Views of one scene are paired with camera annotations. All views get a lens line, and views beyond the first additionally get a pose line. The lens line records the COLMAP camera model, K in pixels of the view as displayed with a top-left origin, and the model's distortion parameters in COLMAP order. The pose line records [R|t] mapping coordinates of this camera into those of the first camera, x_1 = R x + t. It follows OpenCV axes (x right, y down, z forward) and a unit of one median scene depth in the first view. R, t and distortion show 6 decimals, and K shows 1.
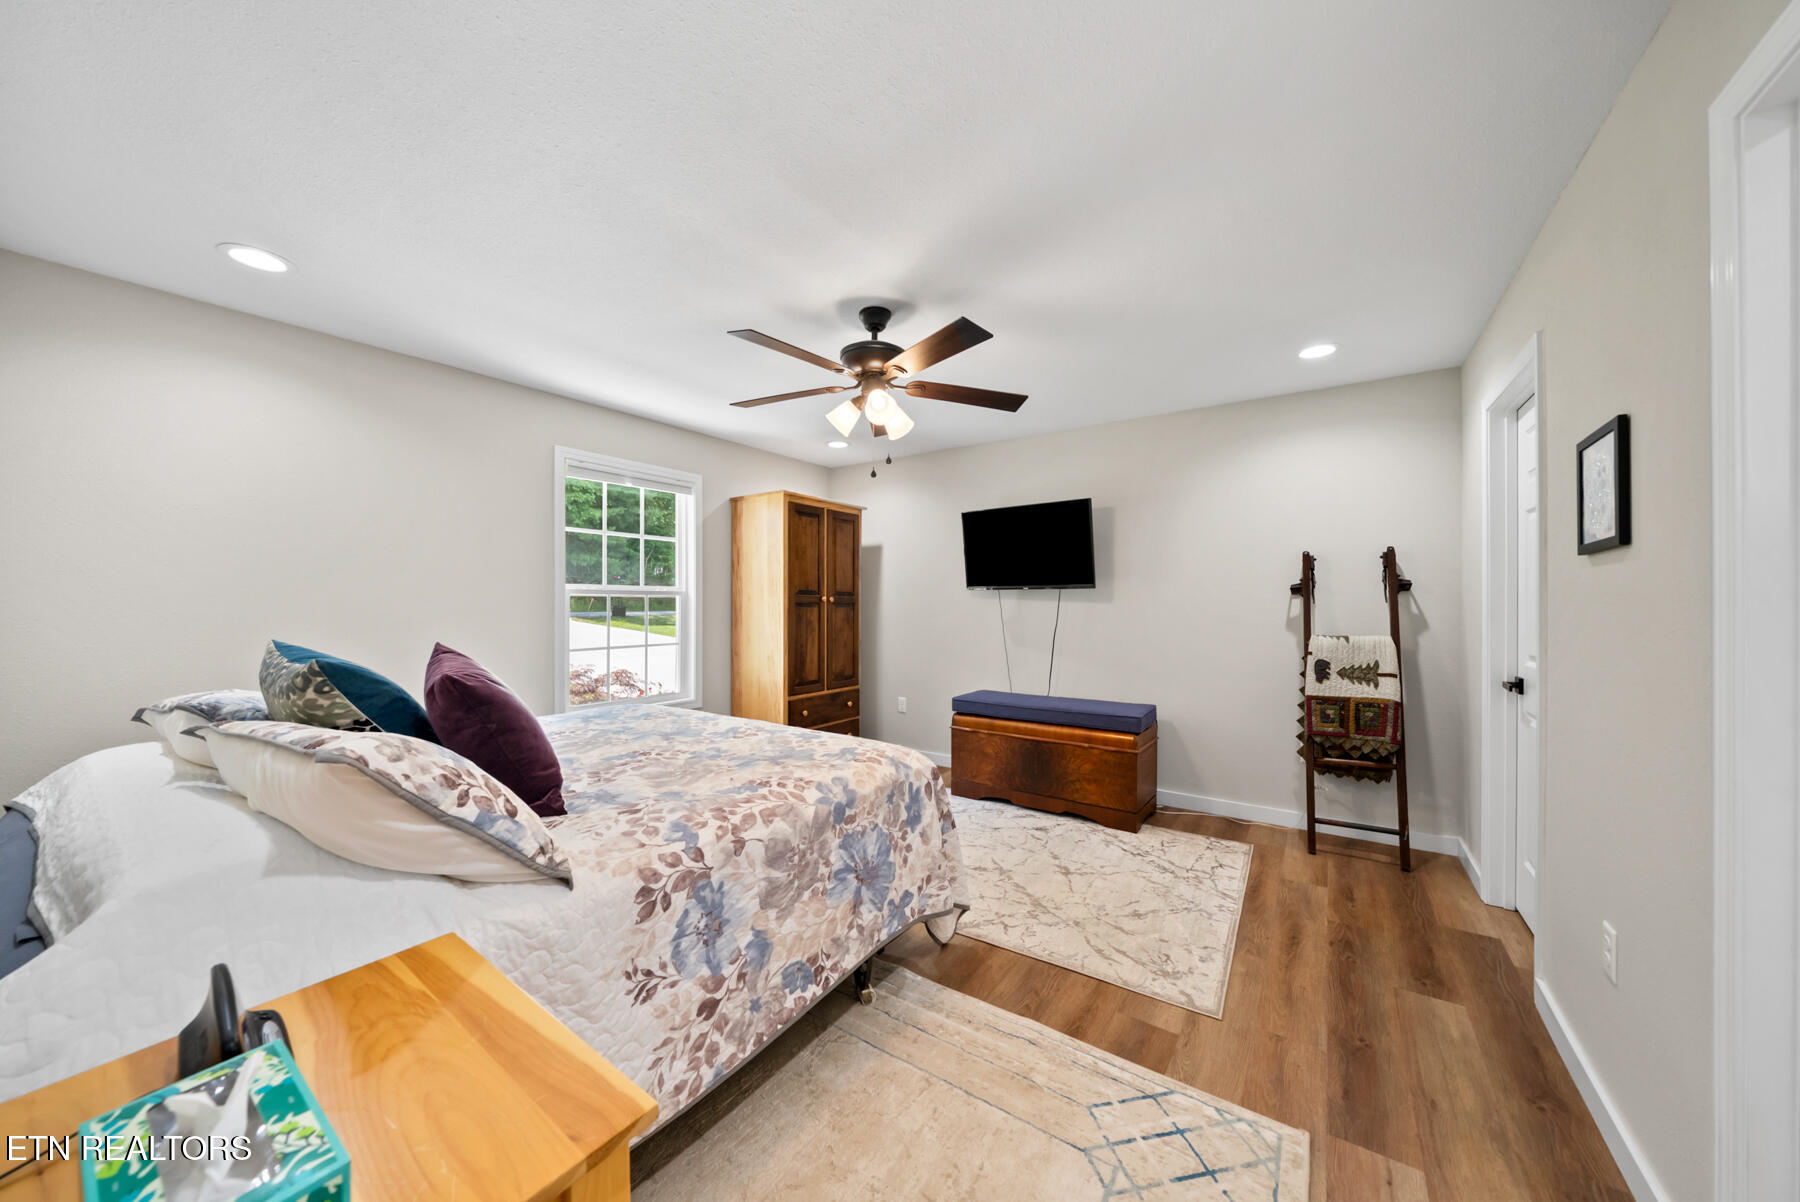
lens RADIAL K [[624.0, 0, 898.0], [0, 624.0, 592.7], [0, 0, 1]] dist [-0.006064, 0.000057]
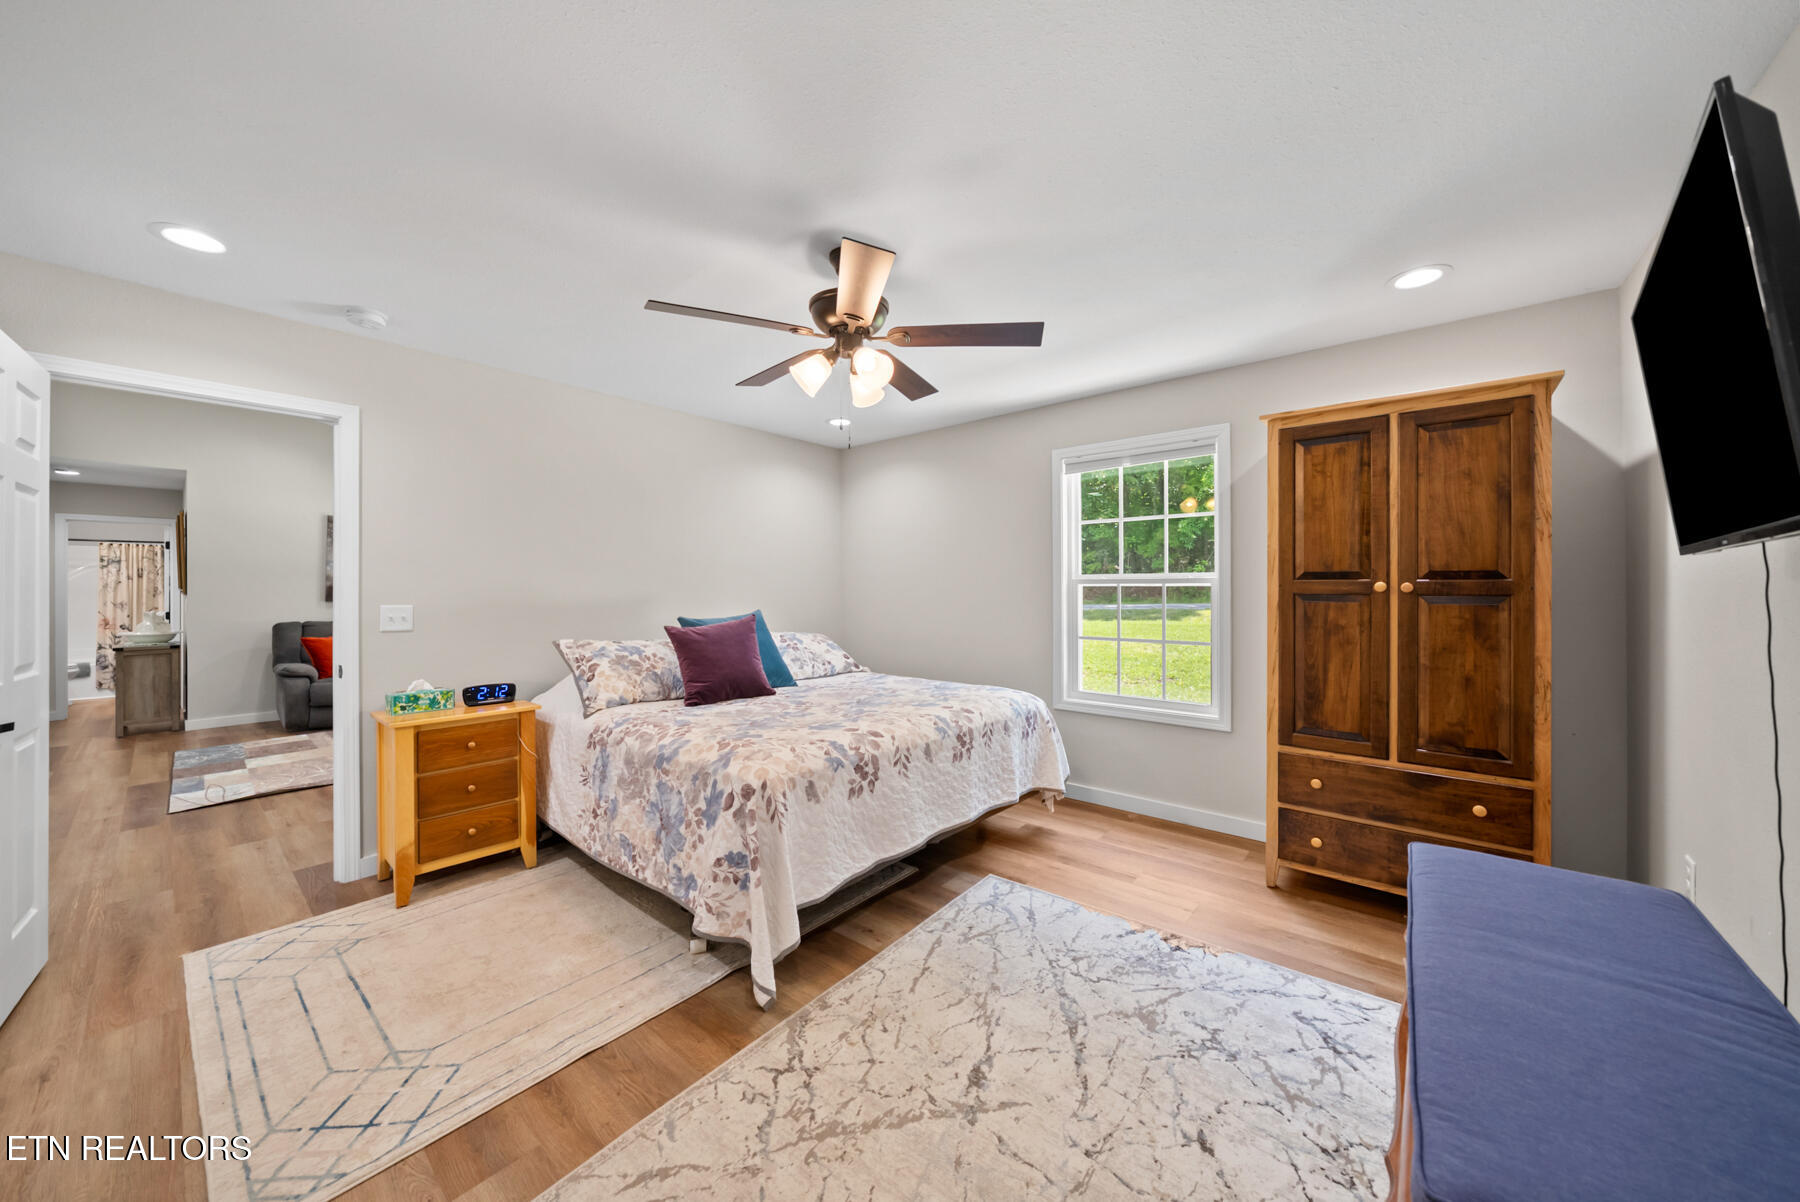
lens RADIAL K [[635.4, 0, 903.6], [0, 635.4, 581.5], [0, 0, 1]] dist [-0.001377, 0.000414]
pose [[-0.102046, -0.011288, -0.994716, 1.024447], [0.019383, 0.999723, -0.013333, 0.011486], [0.994591, -0.020642, -0.101799, 1.453625]]
